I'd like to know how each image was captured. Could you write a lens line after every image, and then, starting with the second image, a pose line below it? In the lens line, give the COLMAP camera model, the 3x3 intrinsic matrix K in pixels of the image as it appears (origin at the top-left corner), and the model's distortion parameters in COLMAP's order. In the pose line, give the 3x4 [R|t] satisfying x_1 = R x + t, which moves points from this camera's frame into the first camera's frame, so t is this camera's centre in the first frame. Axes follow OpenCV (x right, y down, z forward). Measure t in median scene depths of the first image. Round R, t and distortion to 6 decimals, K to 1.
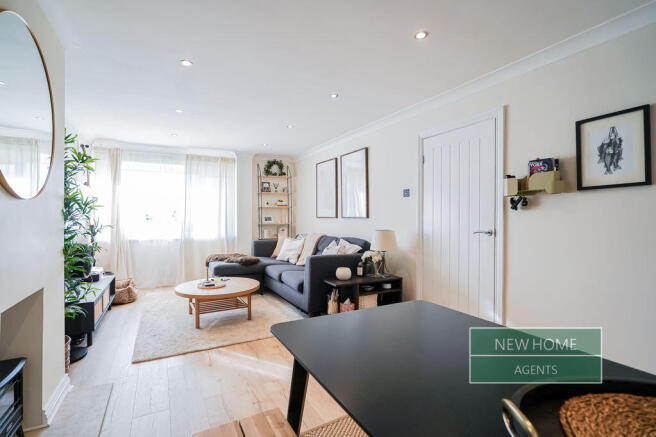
lens RADIAL K [[304.6, 0, 327.0], [0, 304.6, 216.4], [0, 0, 1]] dist [-0.001872, 0.004320]
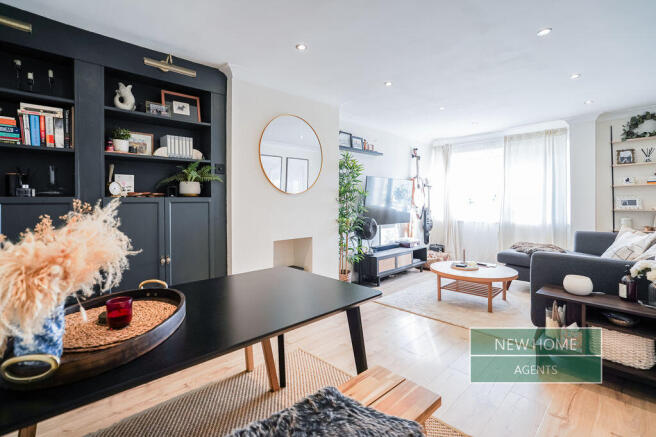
lens RADIAL K [[304.6, 0, 316.0], [0, 304.6, 199.5], [0, 0, 1]] dist [-0.001872, 0.004320]
pose [[0.269979, -0.009023, -0.962824, 0.315522], [0.007979, 0.999943, -0.007133, 0.000273], [0.962833, -0.005756, 0.270036, 0.155301]]
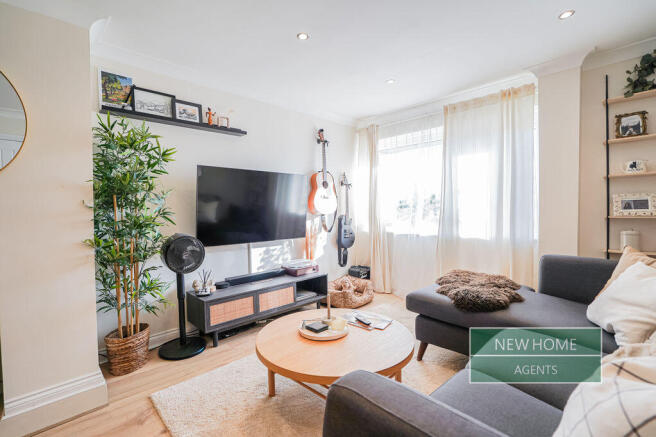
lens RADIAL K [[304.6, 0, 306.3], [0, 304.6, 214.2], [0, 0, 1]] dist [-0.001872, 0.004320]
pose [[0.262338, 0.016123, -0.964841, 0.089325], [0.019192, 0.999575, 0.021922, 0.004516], [0.964785, -0.024268, 0.261917, 0.546969]]
